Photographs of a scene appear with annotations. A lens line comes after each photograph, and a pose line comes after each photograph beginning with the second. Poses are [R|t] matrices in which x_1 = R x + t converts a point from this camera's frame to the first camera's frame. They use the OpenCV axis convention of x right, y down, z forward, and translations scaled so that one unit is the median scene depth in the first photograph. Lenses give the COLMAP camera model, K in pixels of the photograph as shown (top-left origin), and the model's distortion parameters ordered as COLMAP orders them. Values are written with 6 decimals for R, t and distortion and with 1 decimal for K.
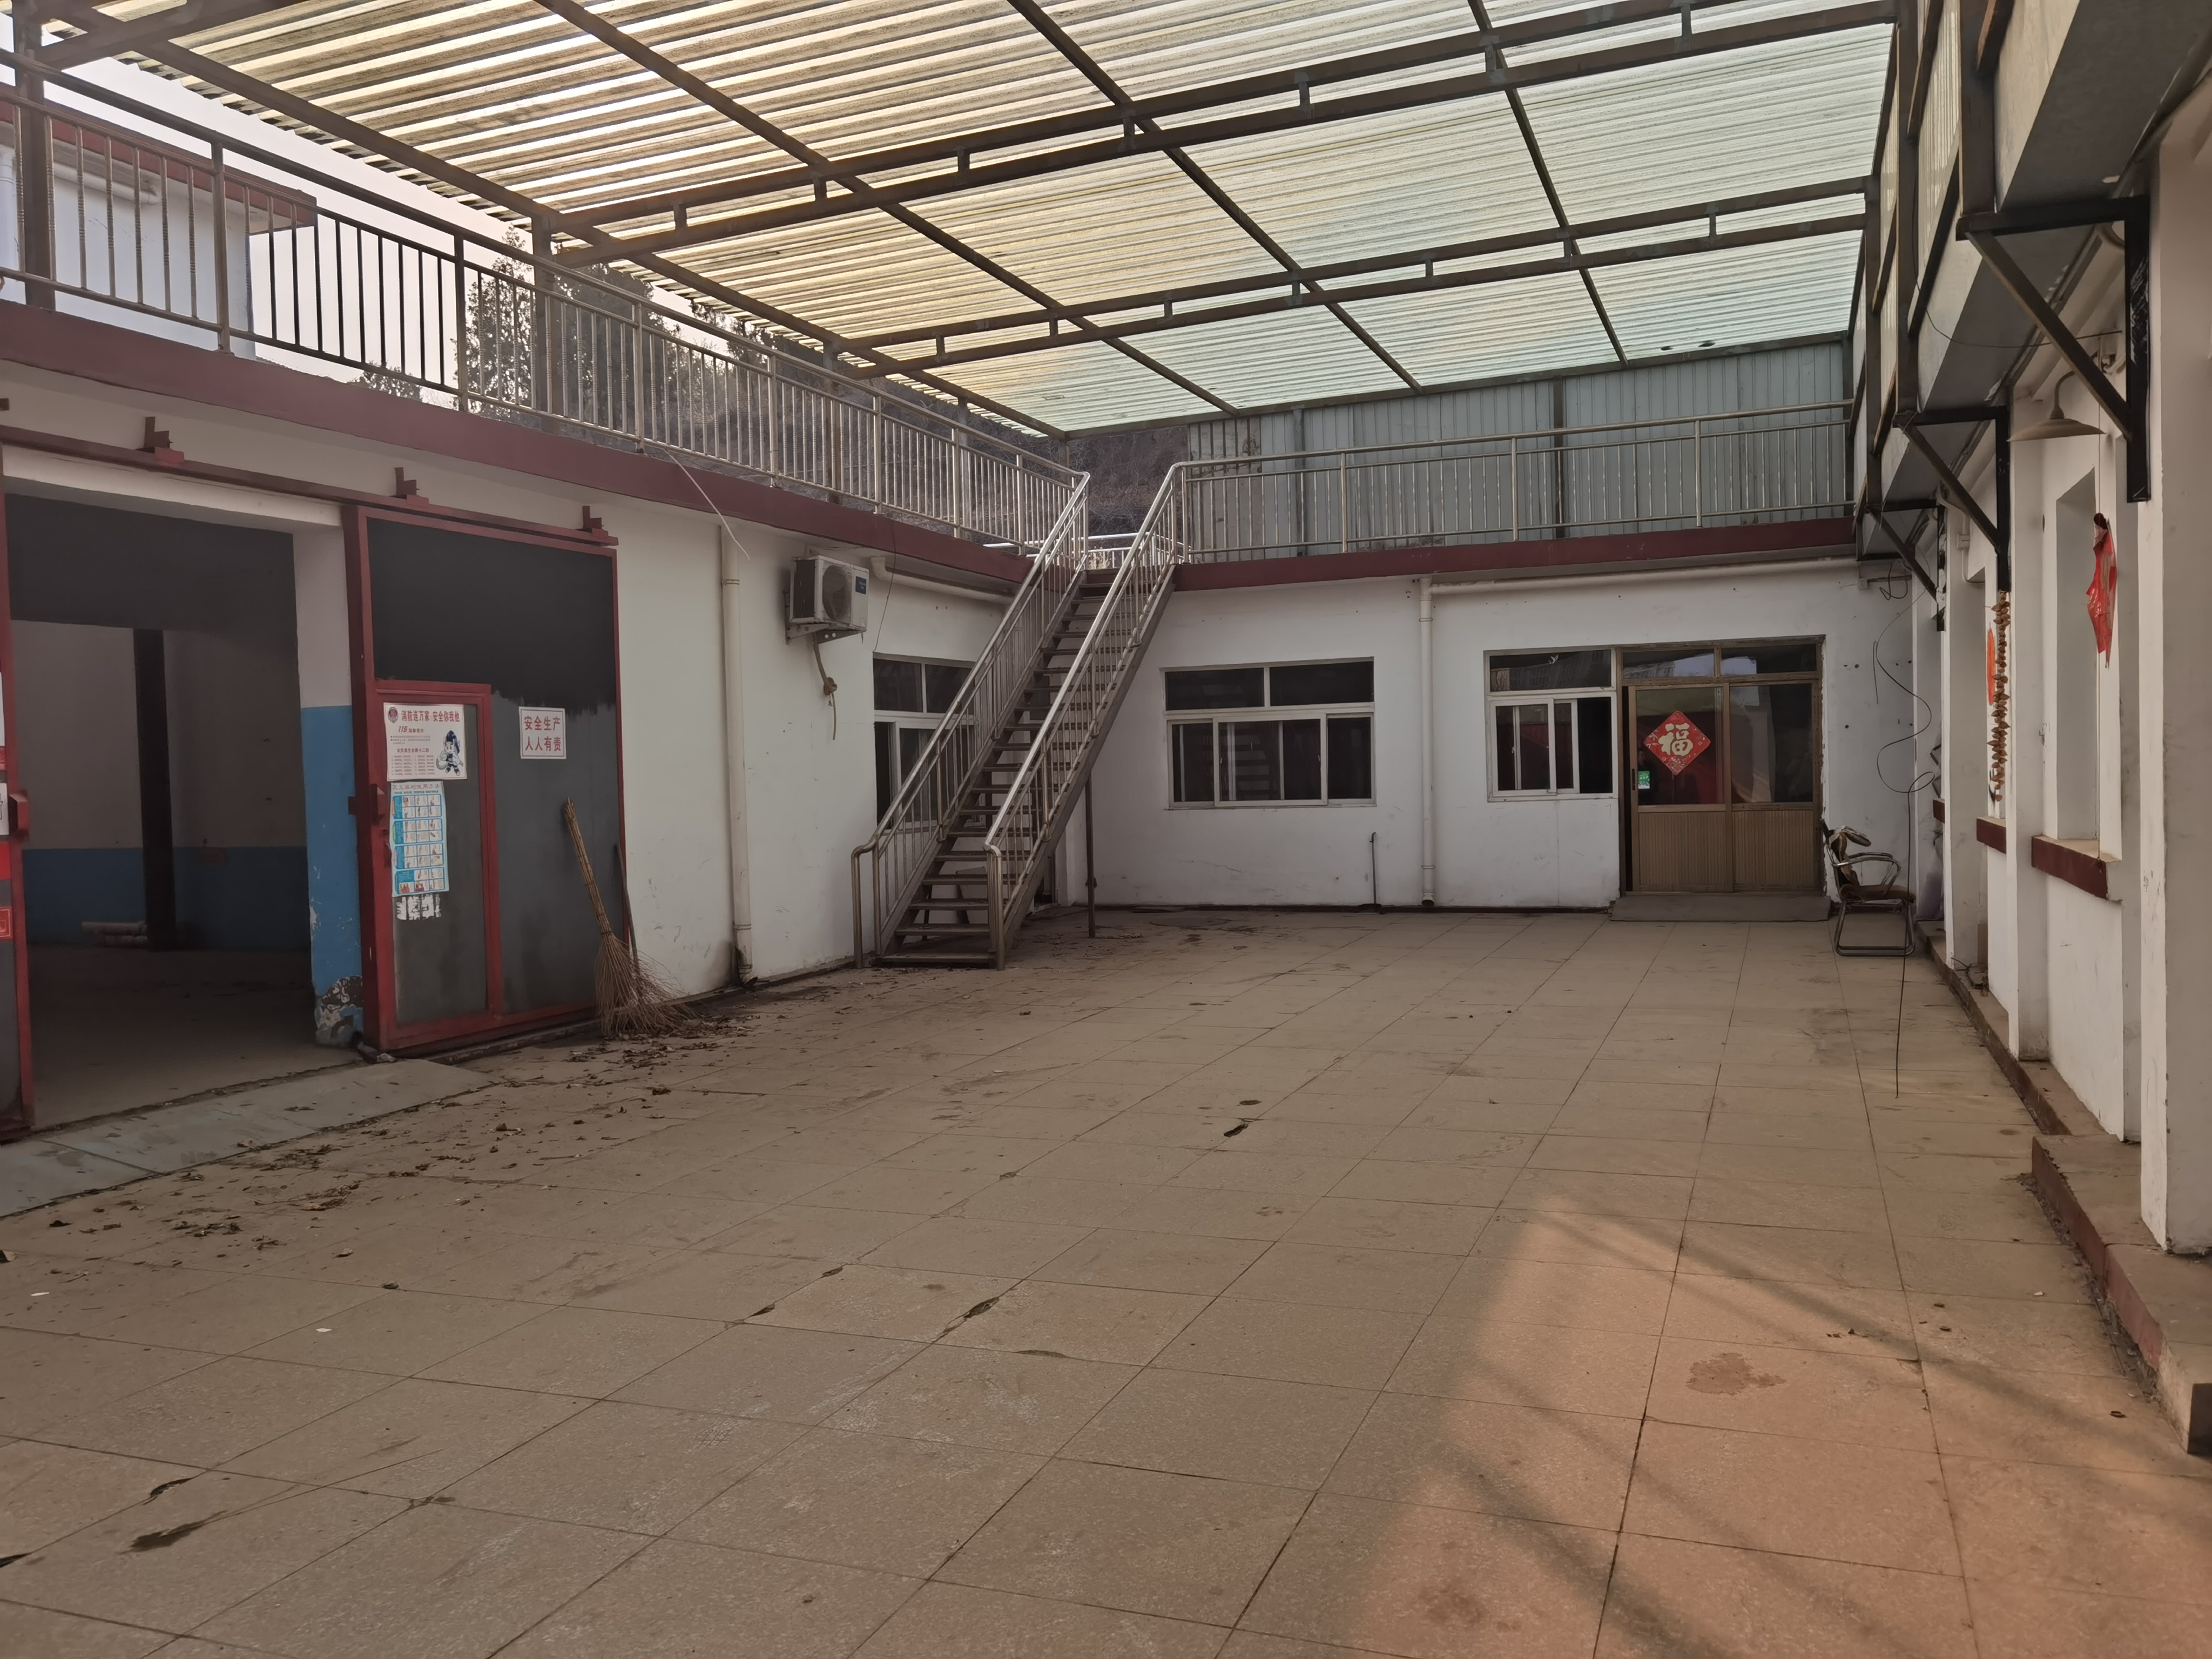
lens RADIAL K [[1770.3, 0, 1106.0], [0, 1770.3, 829.5], [0, 0, 1]] dist [0.000643, -0.006393]
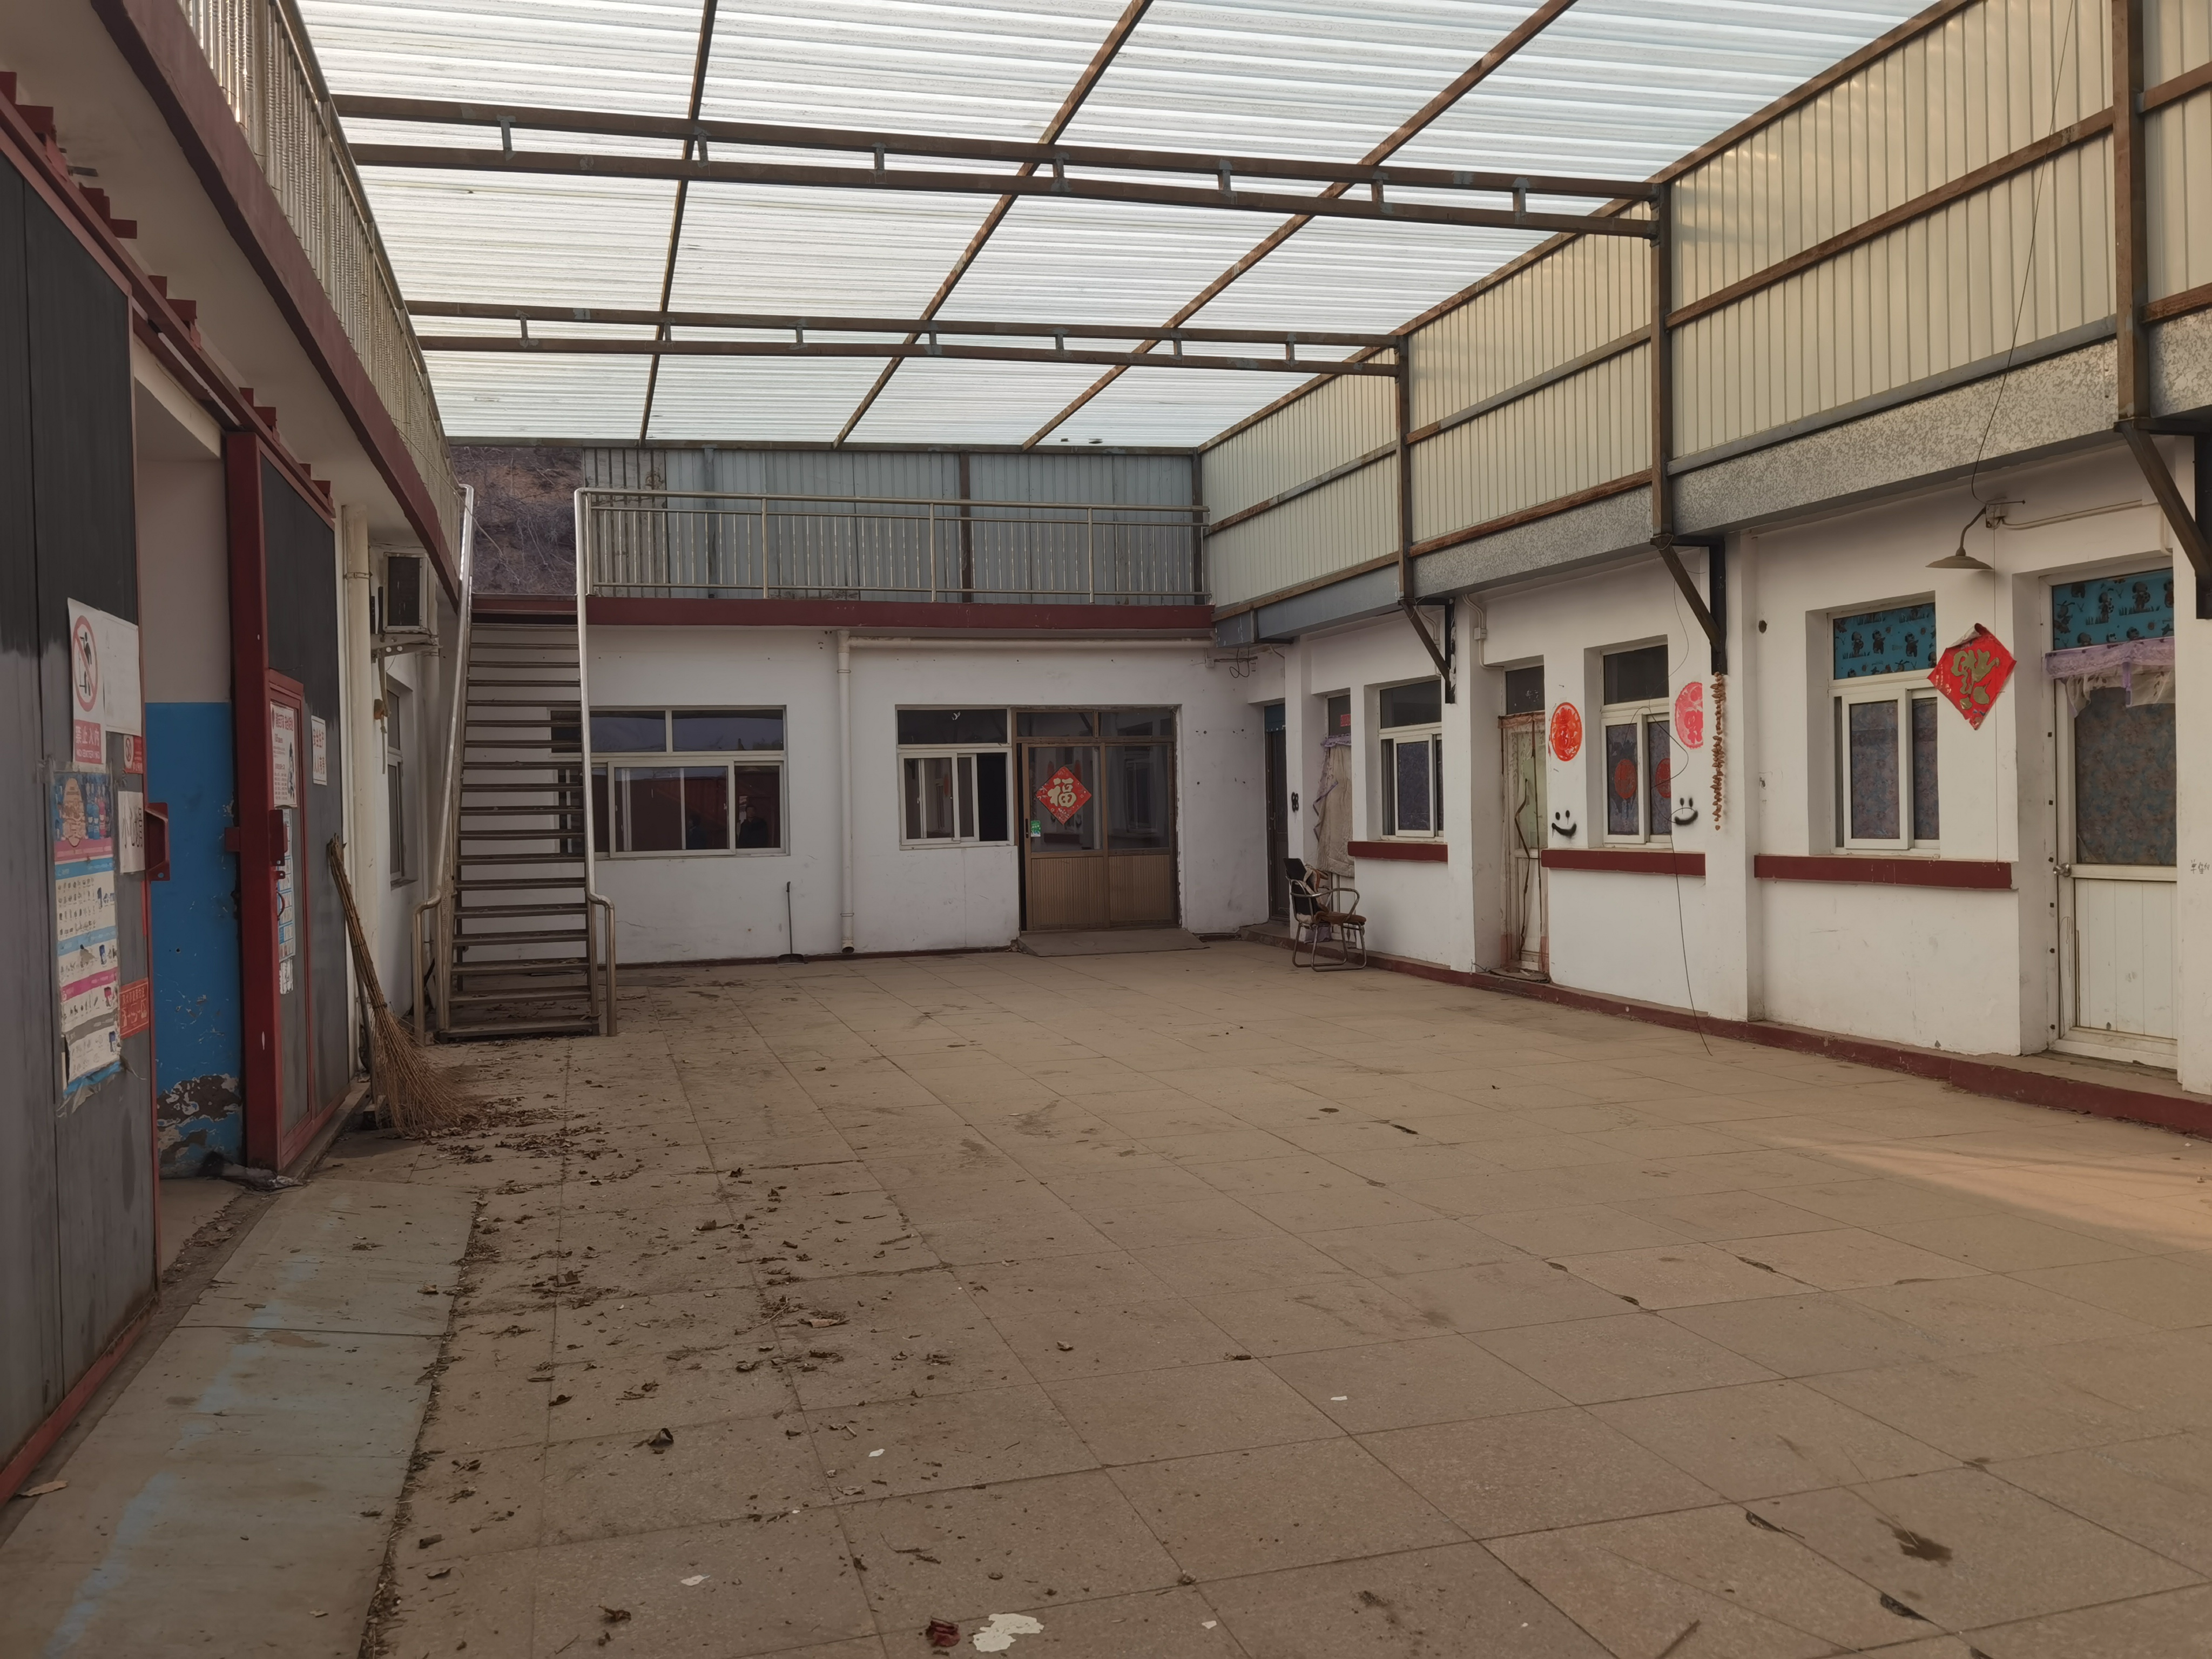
lens RADIAL K [[1773.5, 0, 1099.6], [0, 1773.5, 829.7], [0, 0, 1]] dist [0.027625, -0.004894]
pose [[0.792179, 0.002408, 0.610284, -0.333654], [0.020155, 0.999344, -0.030105, 0.006229], [-0.609956, 0.036149, 0.791610, 0.108222]]
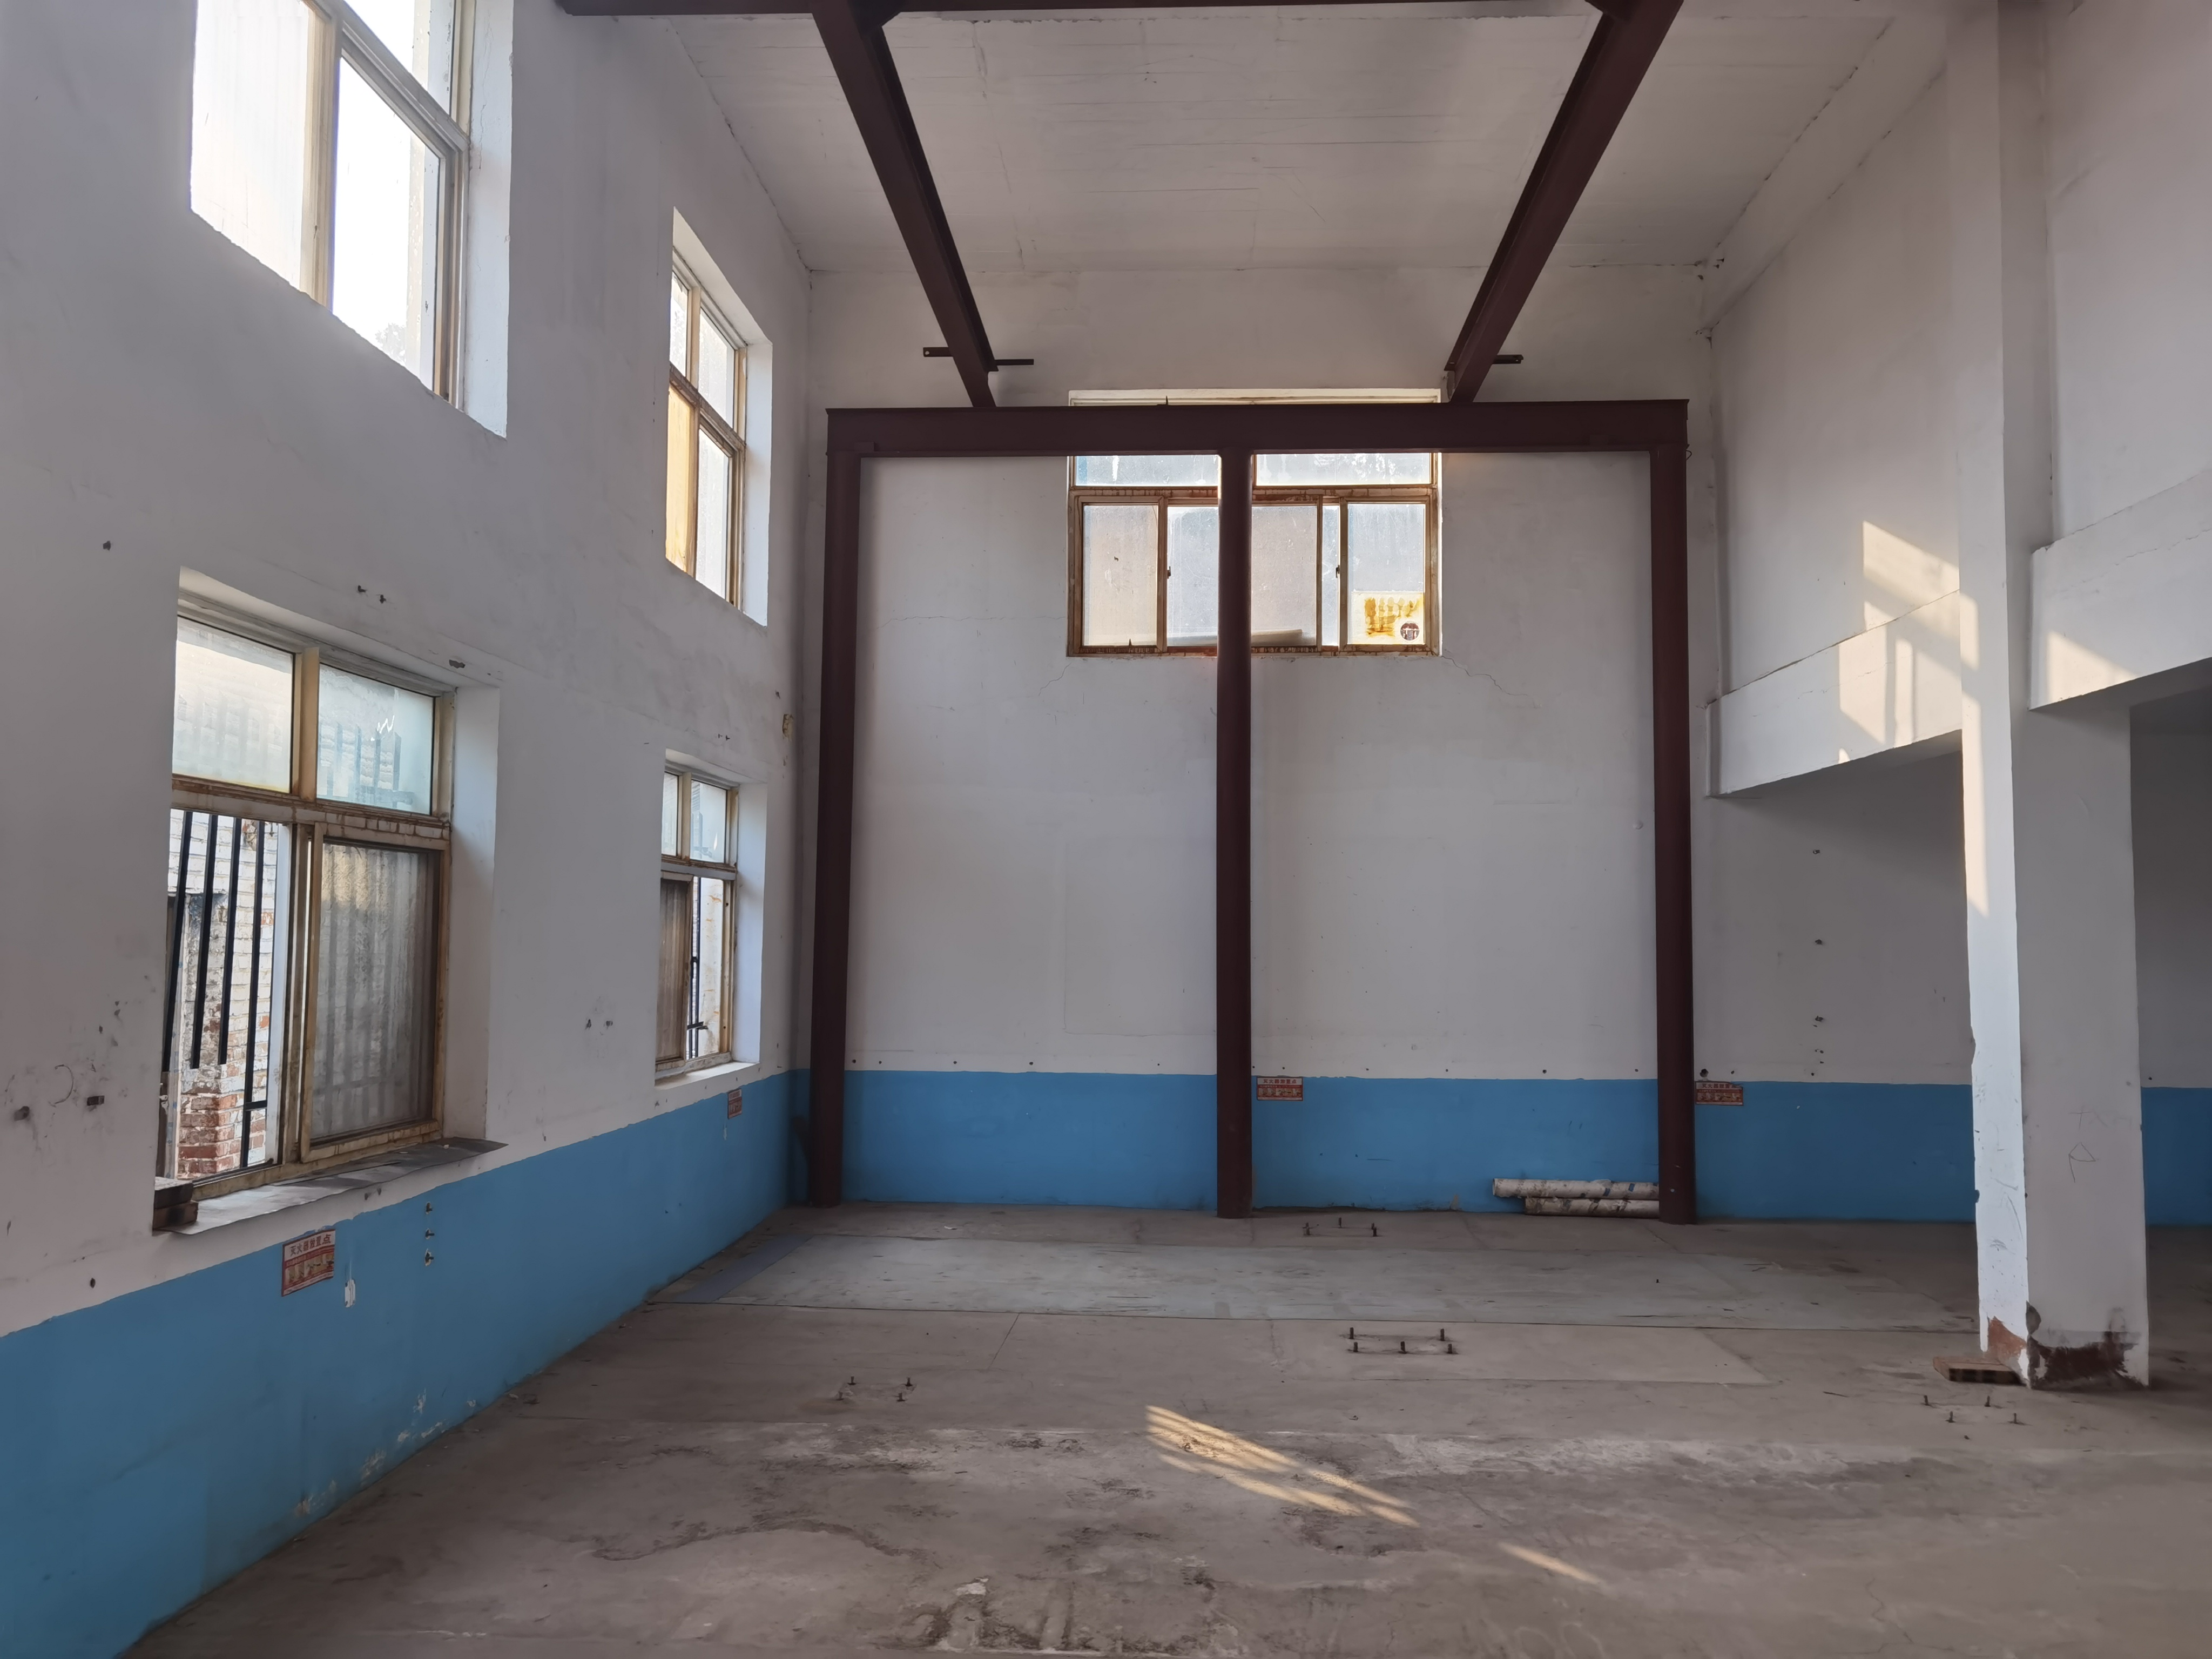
lens RADIAL K [[1708.5, 0, 1106.0], [0, 1708.5, 829.5], [0, 0, 1]] dist [-0.140790, 0.110472]
pose [[0.949183, 0.057656, 0.309399, -0.903028], [-0.025166, 0.993833, -0.107995, -0.011374], [-0.313717, 0.094721, 0.944780, 0.369342]]
